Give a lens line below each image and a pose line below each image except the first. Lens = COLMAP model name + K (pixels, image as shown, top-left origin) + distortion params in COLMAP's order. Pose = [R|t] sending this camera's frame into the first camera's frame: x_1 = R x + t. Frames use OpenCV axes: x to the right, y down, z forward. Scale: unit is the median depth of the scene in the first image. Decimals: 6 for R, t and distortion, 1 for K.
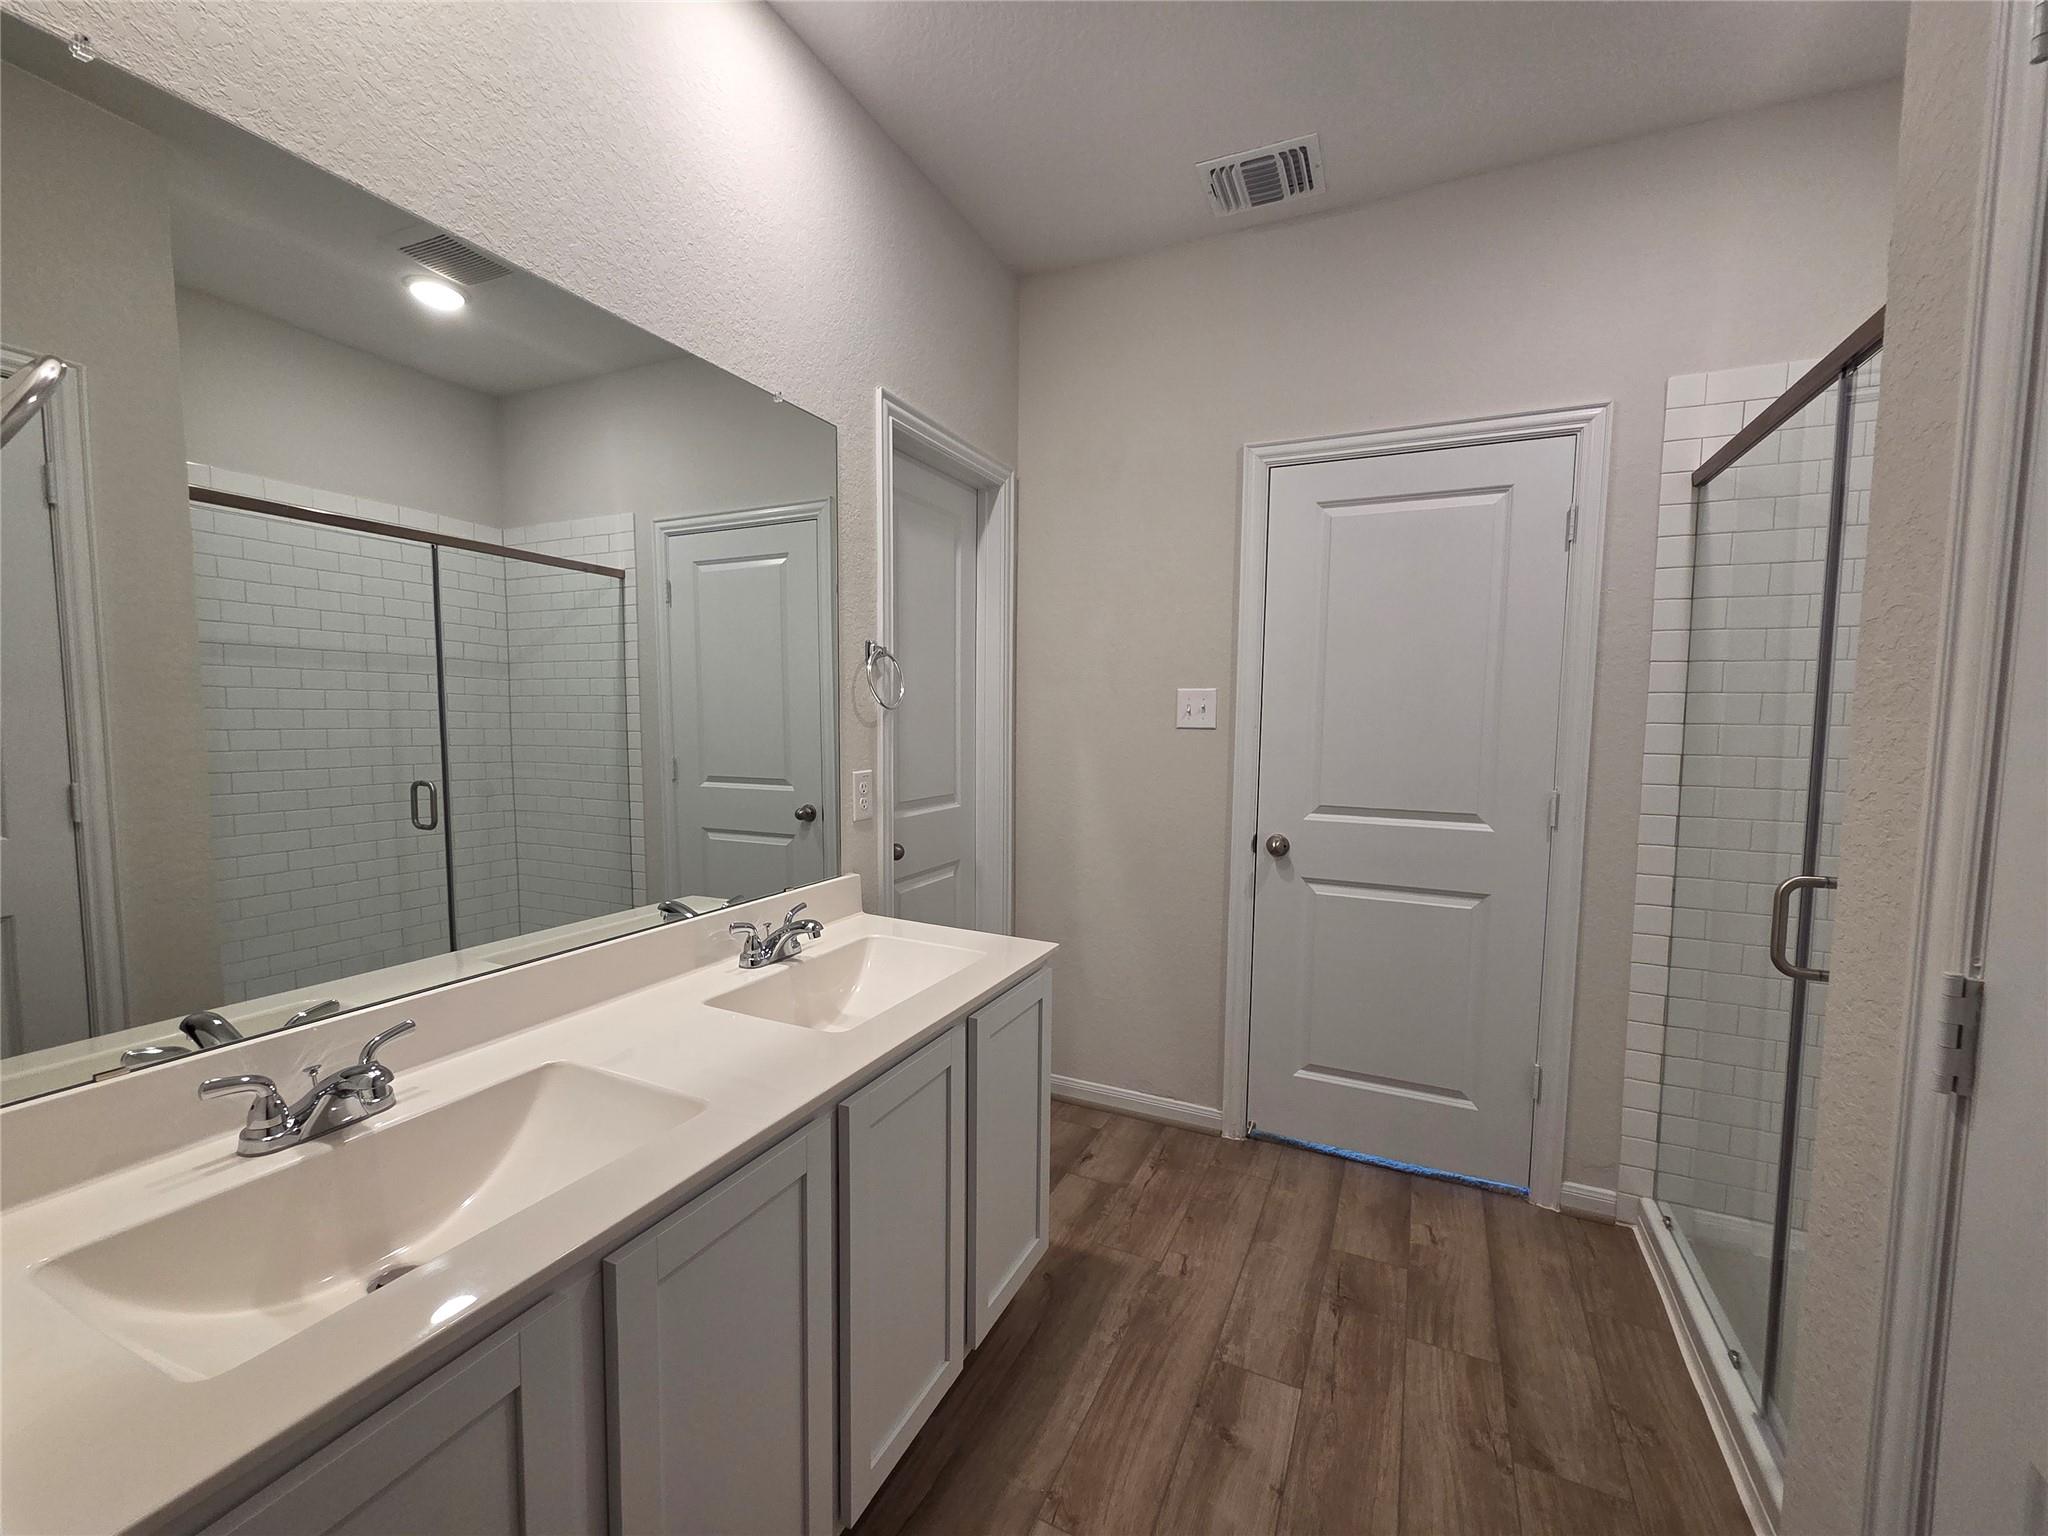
lens RADIAL K [[838.8, 0, 1023.8], [0, 838.8, 777.4], [0, 0, 1]] dist [-0.000540, 0.000574]
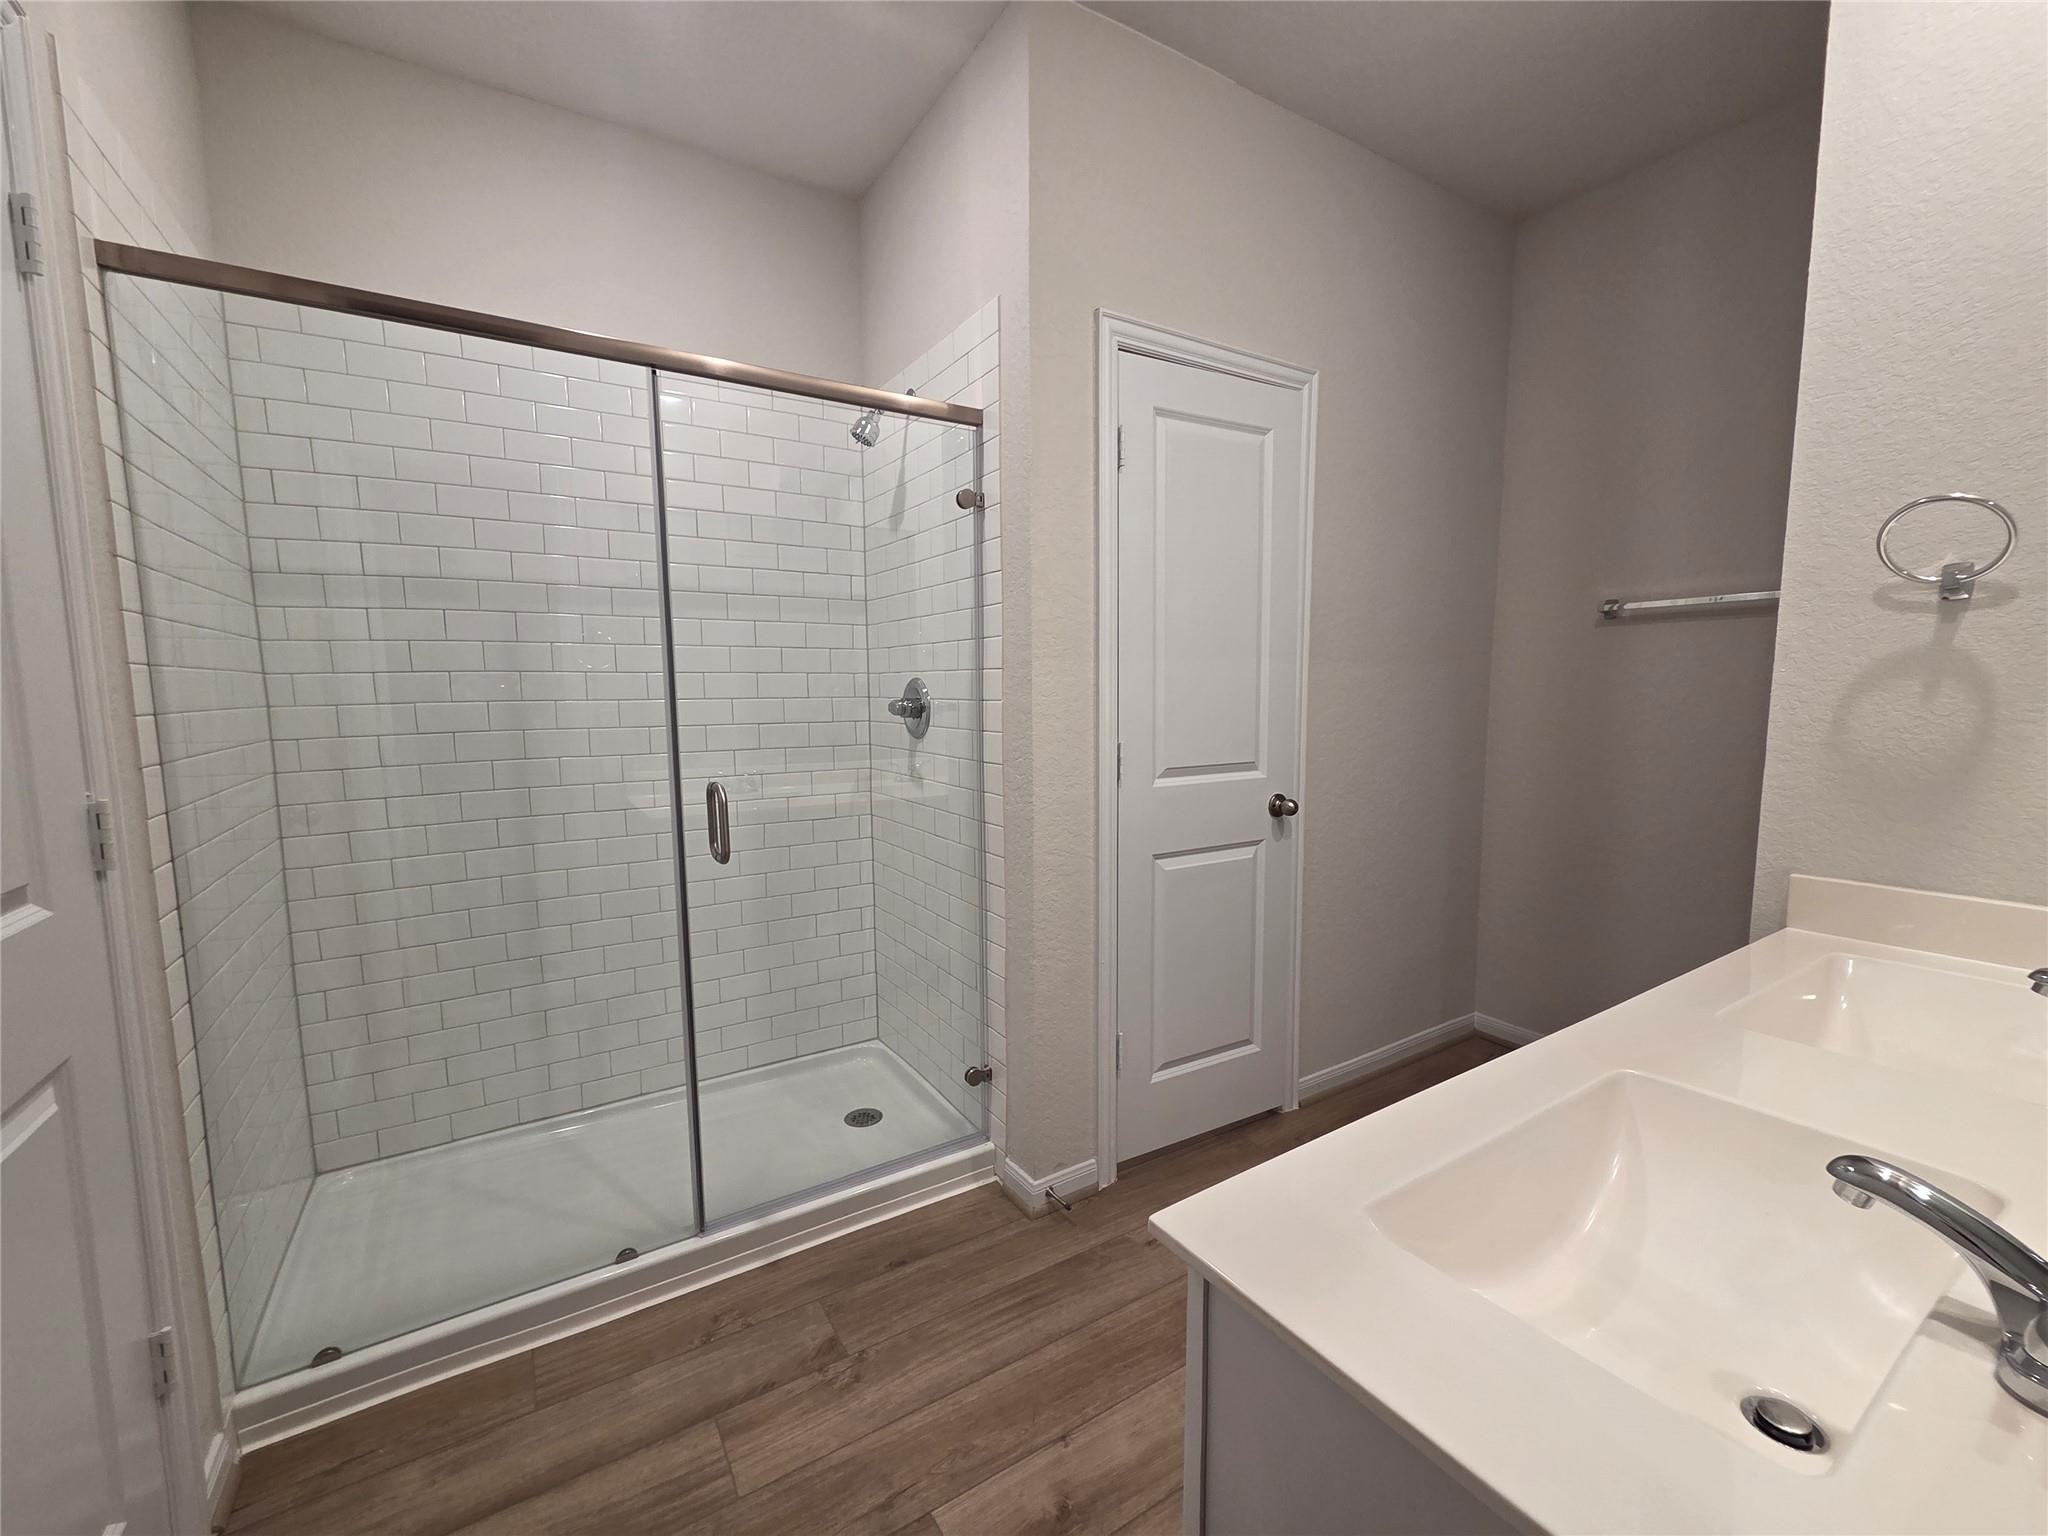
lens RADIAL K [[838.8, 0, 1023.8], [0, 838.8, 777.4], [0, 0, 1]] dist [-0.000540, 0.000574]
pose [[-0.843573, -0.063154, 0.533288, -0.126953], [0.039070, 0.983212, 0.178237, -0.091427], [-0.535592, 0.171192, -0.826943, 1.591918]]
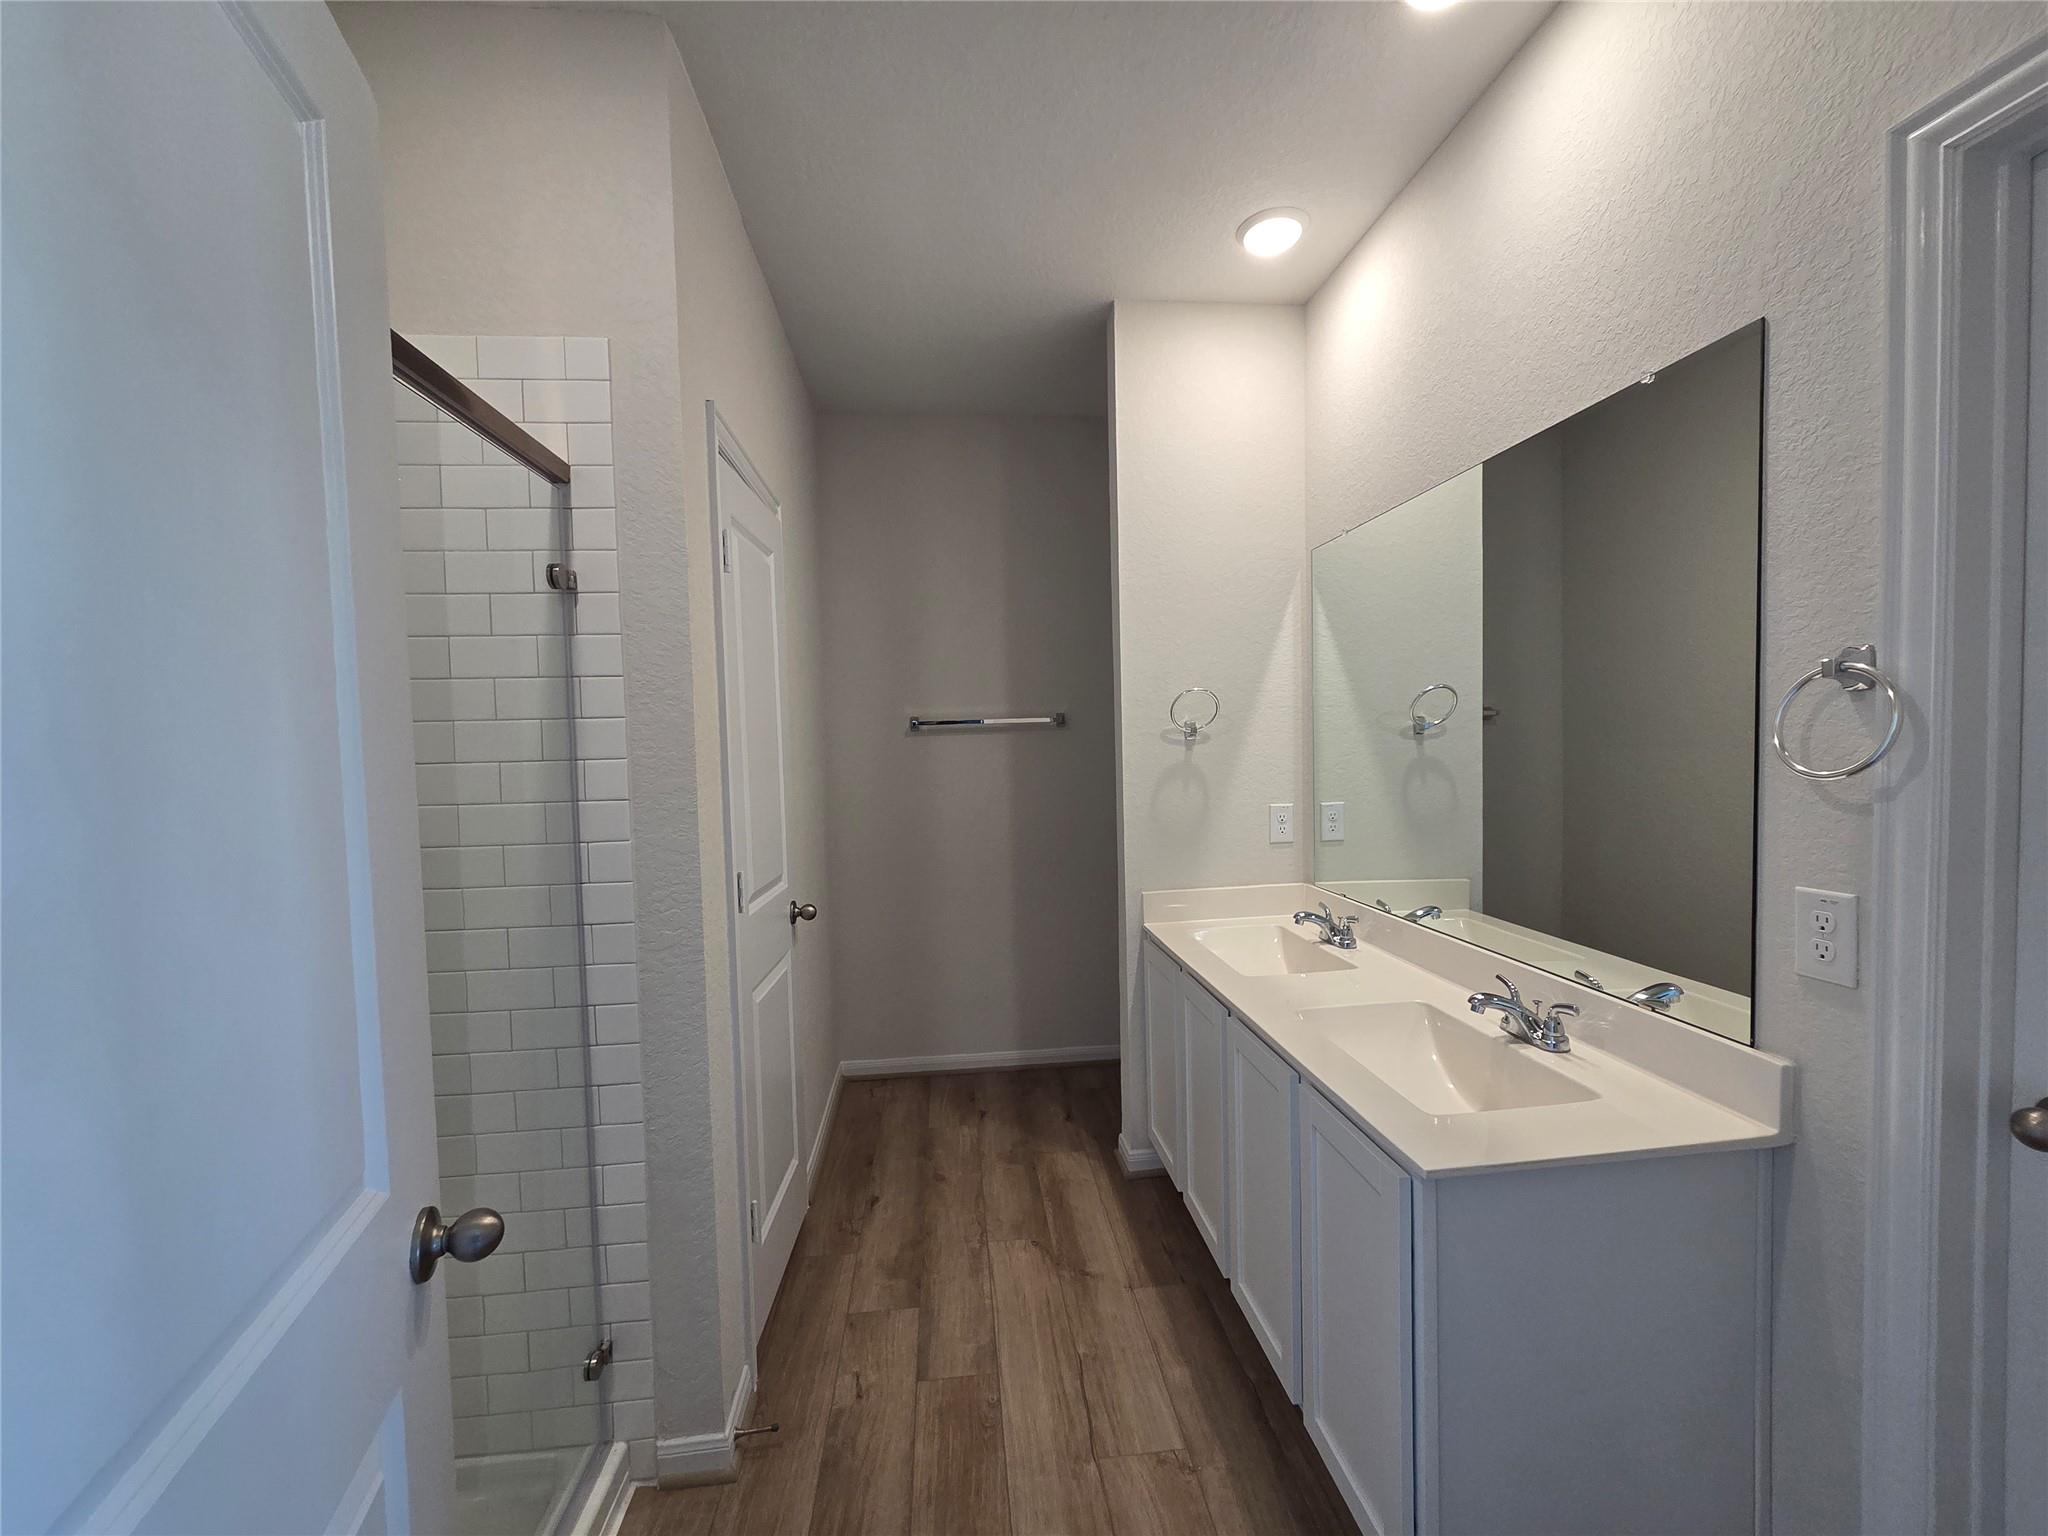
lens RADIAL K [[838.8, 0, 1023.8], [0, 838.8, 777.4], [0, 0, 1]] dist [-0.000540, 0.000574]
pose [[-0.856038, 0.031404, -0.515958, 0.717517], [-0.024223, 0.994619, 0.100727, -0.167176], [0.516345, 0.098724, -0.850671, 1.613076]]
